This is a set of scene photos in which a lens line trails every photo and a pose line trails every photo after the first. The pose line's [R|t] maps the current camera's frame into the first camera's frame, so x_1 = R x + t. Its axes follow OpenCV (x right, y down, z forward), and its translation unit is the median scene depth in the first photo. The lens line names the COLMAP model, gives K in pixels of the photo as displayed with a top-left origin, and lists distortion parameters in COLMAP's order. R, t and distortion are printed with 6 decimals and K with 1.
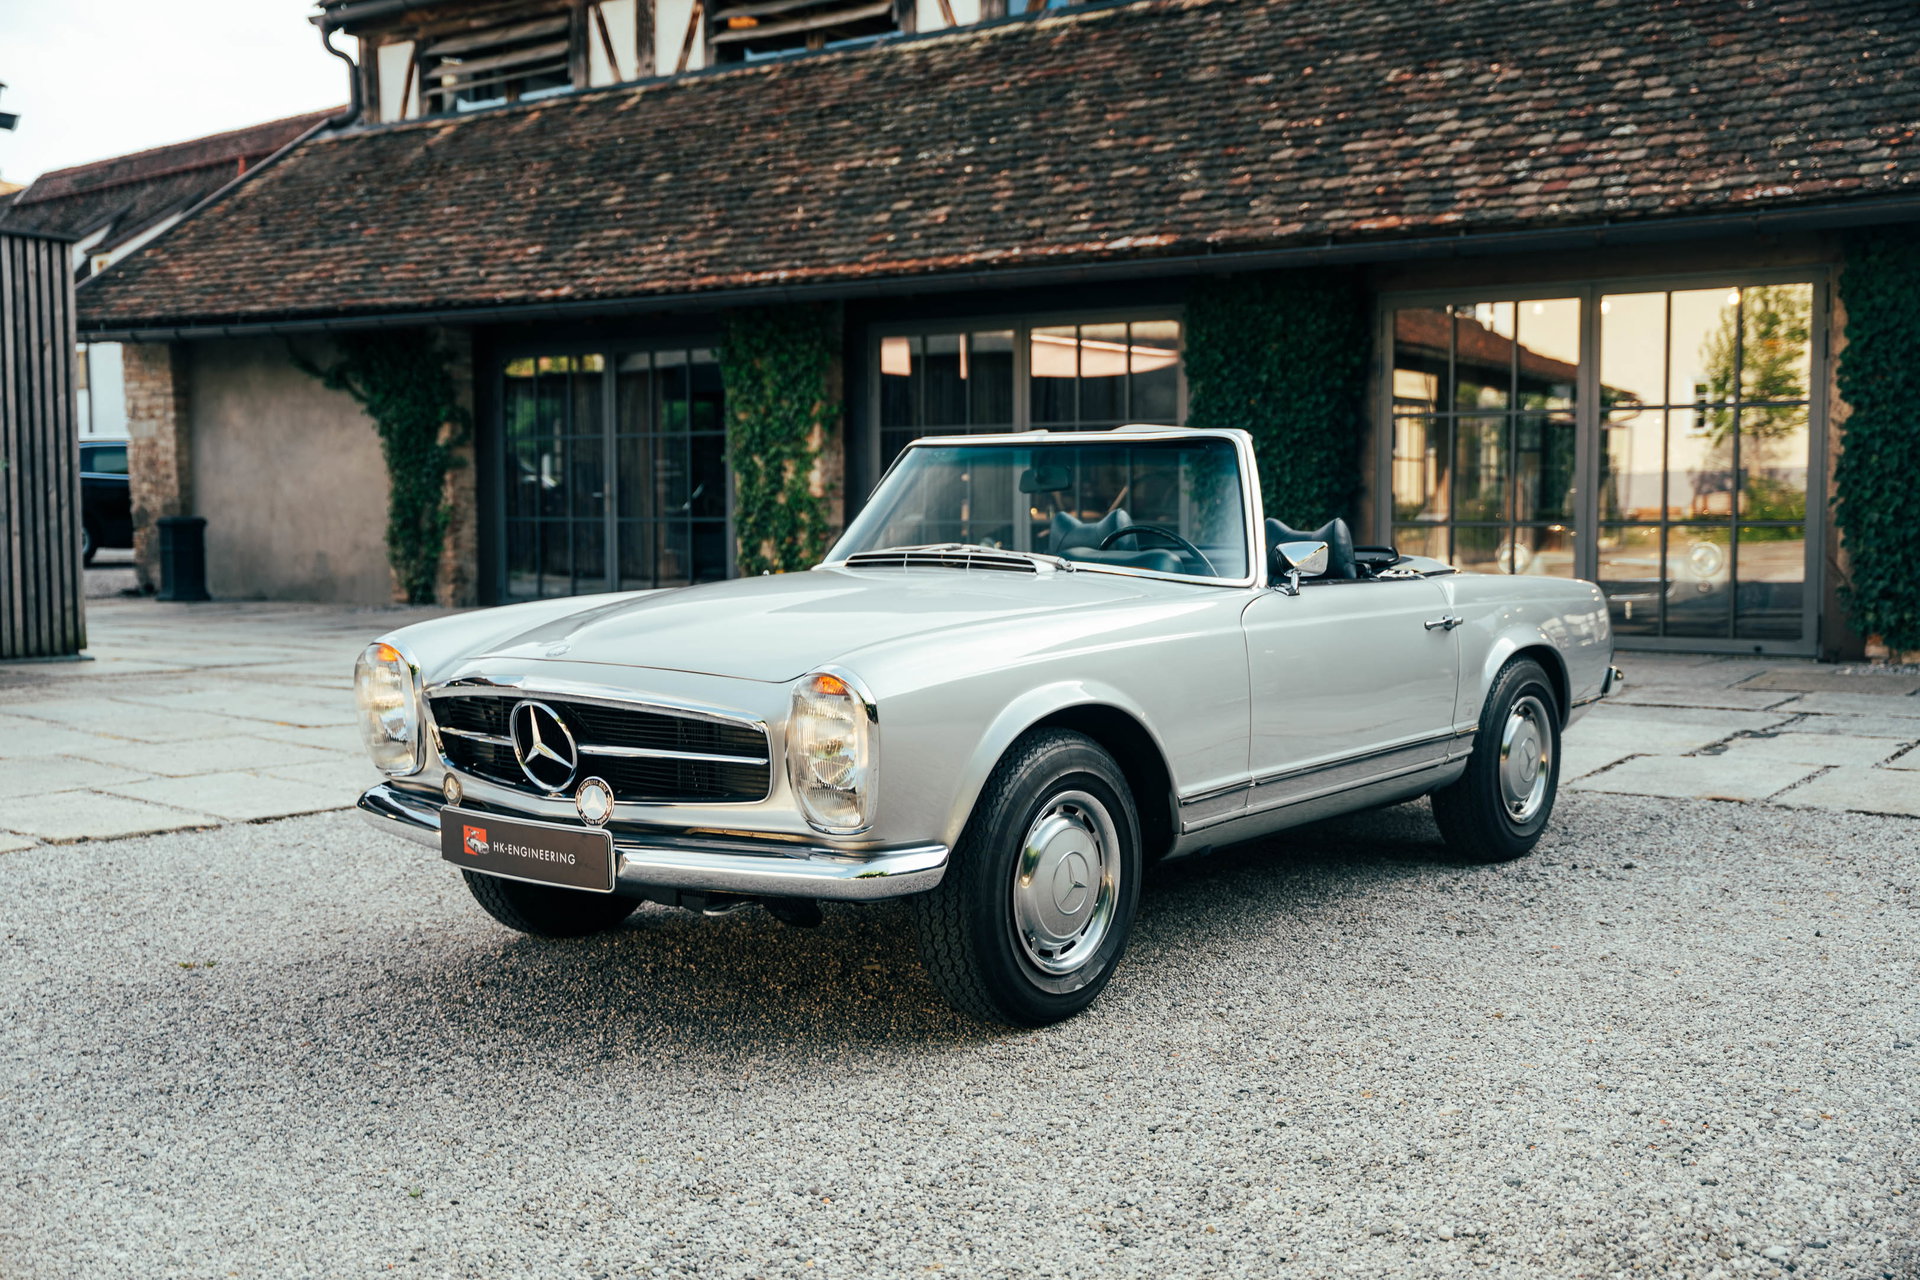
lens RADIAL K [[2049.5, 0, 946.3], [0, 2049.5, 635.9], [0, 0, 1]] dist [-0.007297, 0.000000]
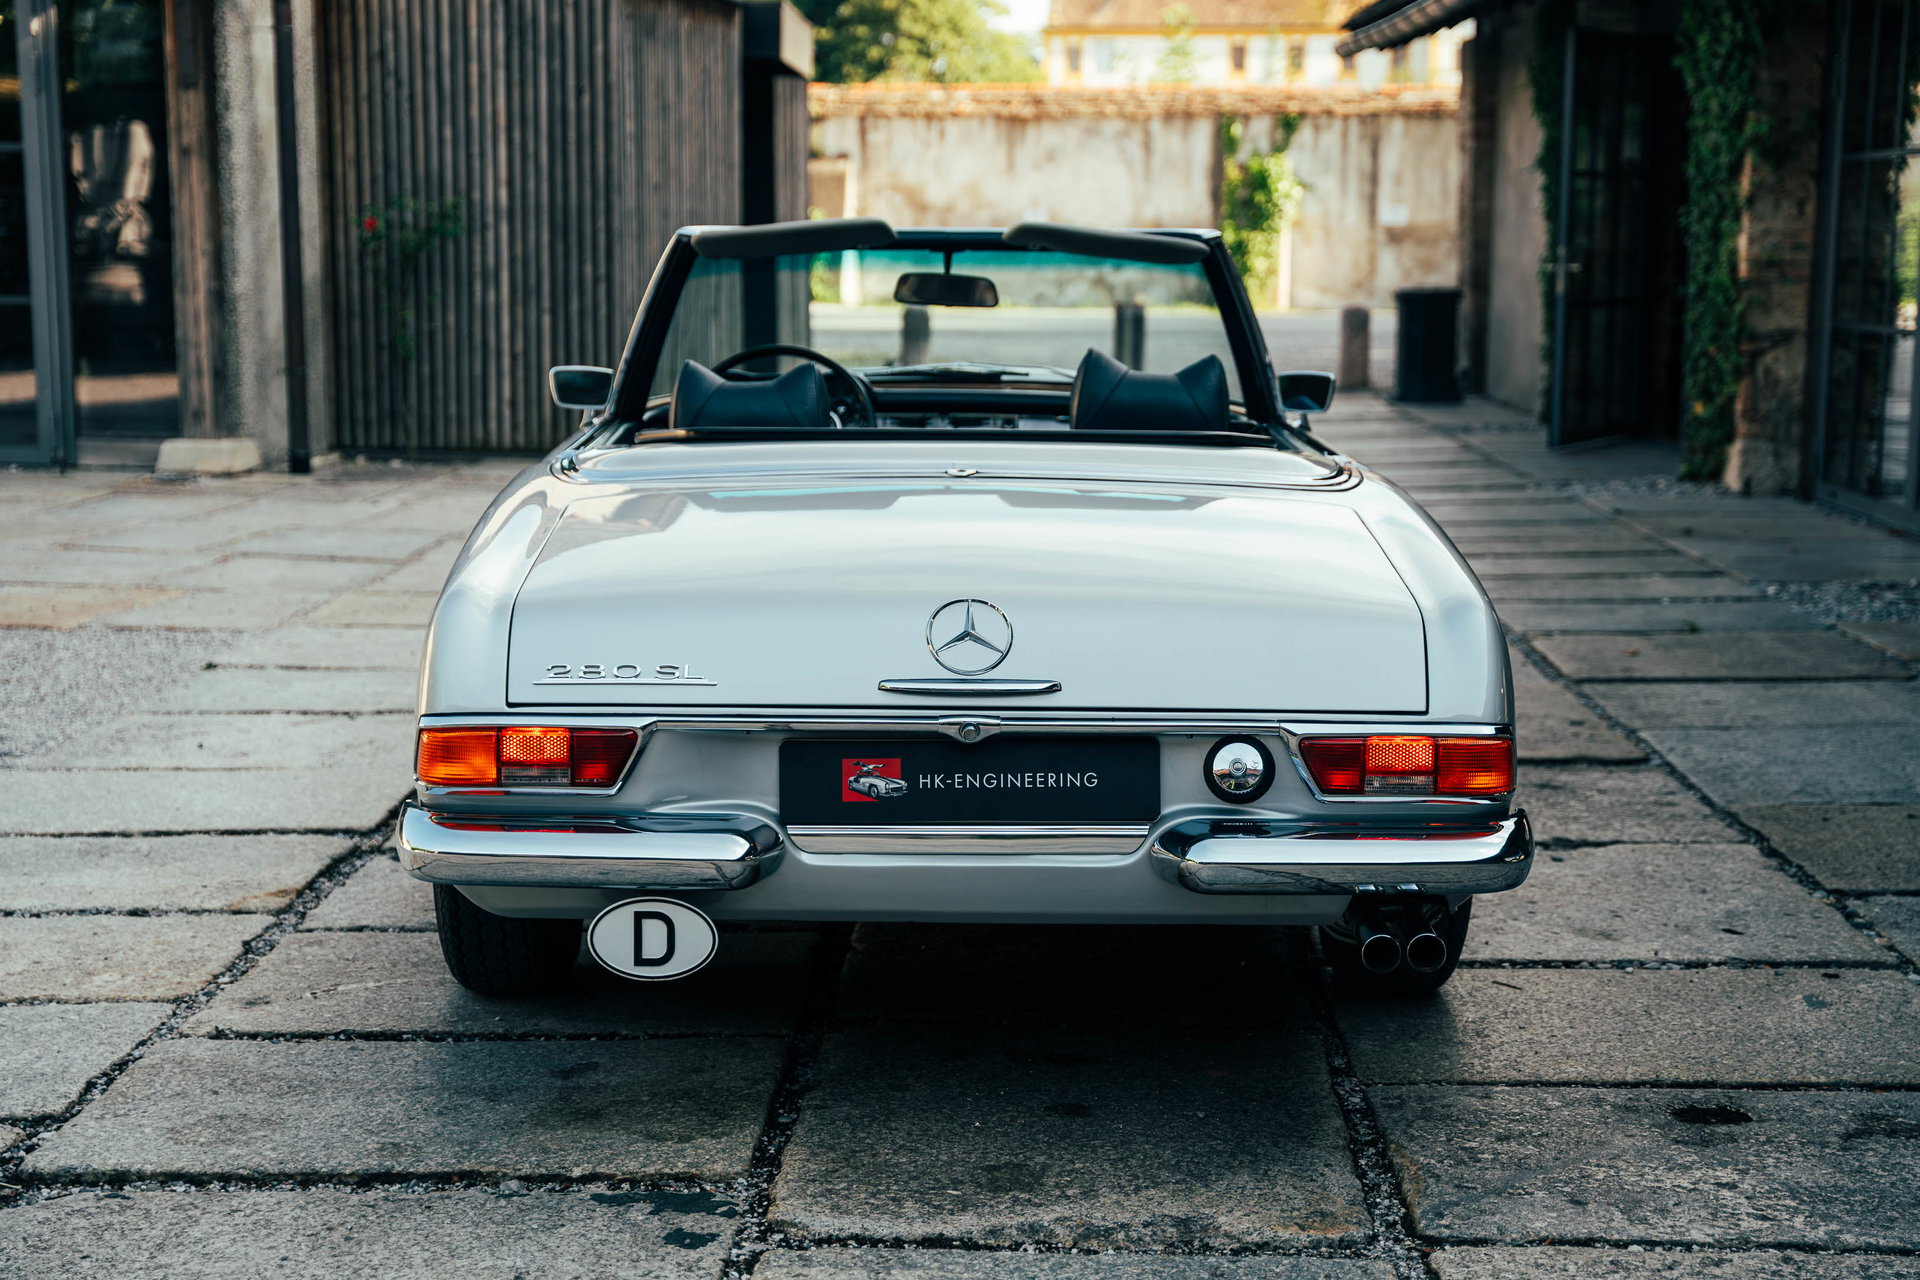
lens RADIAL K [[2846.4, 0, 960.8], [0, 2846.4, 642.8], [0, 0, 1]] dist [0.216136, 0.000000]
pose [[0.562837, 0.122500, -0.817440, 0.621221], [-0.062459, 0.992433, 0.105718, -0.047283], [0.824204, -0.008445, 0.566229, 0.427105]]
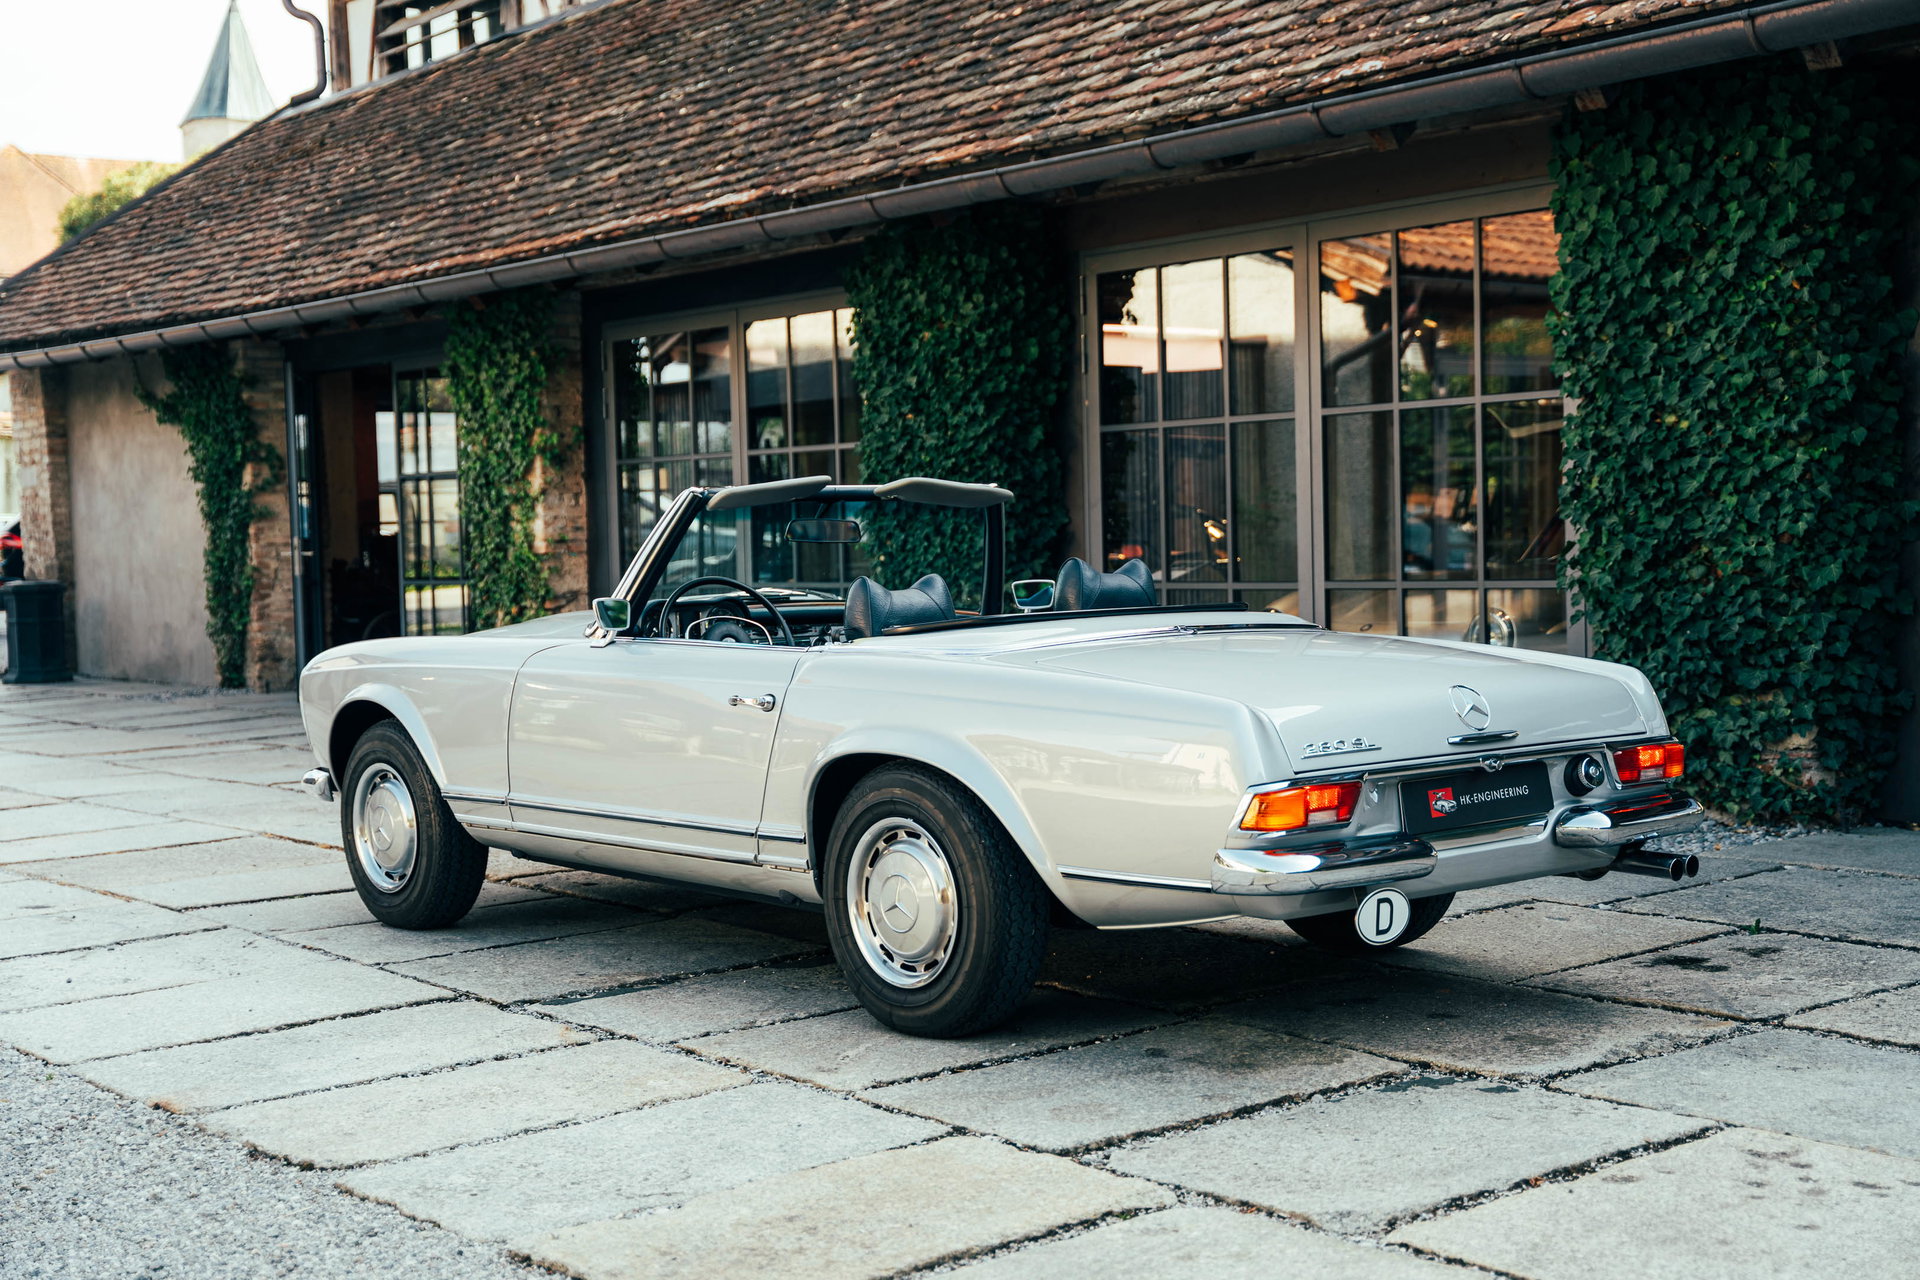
lens RADIAL K [[2480.4, 0, 961.5], [0, 2480.4, 643.3], [0, 0, 1]] dist [0.093361, 0.000000]
pose [[0.959932, -0.009401, -0.280074, 0.428429], [0.005052, 0.999855, -0.016247, -0.022758], [0.280186, 0.014181, 0.959841, 0.191982]]
